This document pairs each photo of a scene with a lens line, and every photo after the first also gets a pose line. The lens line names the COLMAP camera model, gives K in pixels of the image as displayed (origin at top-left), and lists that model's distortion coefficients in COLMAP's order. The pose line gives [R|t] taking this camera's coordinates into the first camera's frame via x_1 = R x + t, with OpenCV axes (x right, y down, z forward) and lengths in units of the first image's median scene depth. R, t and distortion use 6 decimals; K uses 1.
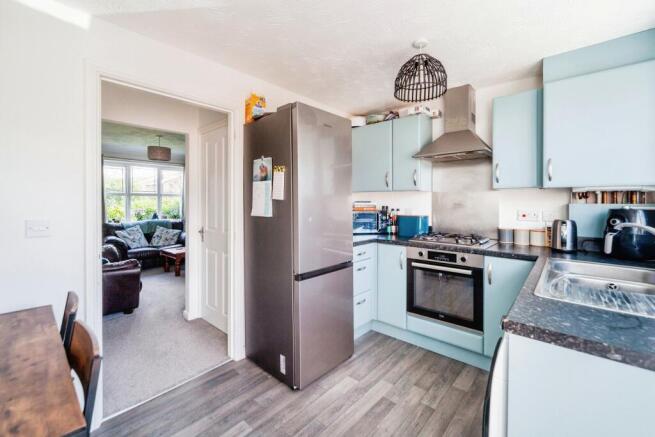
lens RADIAL K [[272.1, 0, 325.3], [0, 272.1, 203.7], [0, 0, 1]] dist [-0.002029, -0.000132]
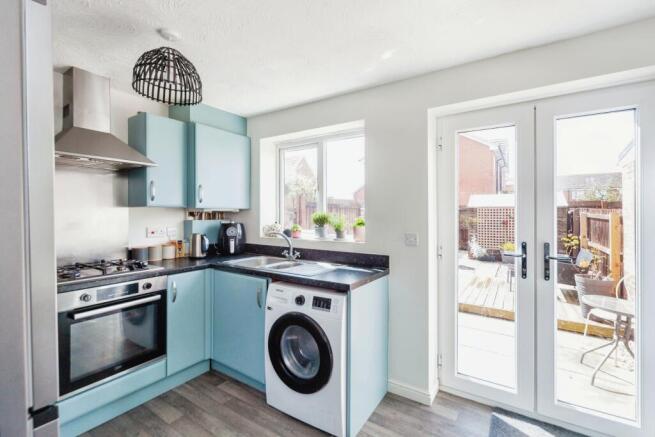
lens RADIAL K [[292.2, 0, 327.8], [0, 292.2, 215.5], [0, 0, 1]] dist [0.002883, 0.000265]
pose [[-0.149664, -0.007094, 0.988711, -0.536727], [0.003303, 0.999965, 0.007674, -0.030802], [-0.988731, 0.004414, -0.149636, 0.575289]]
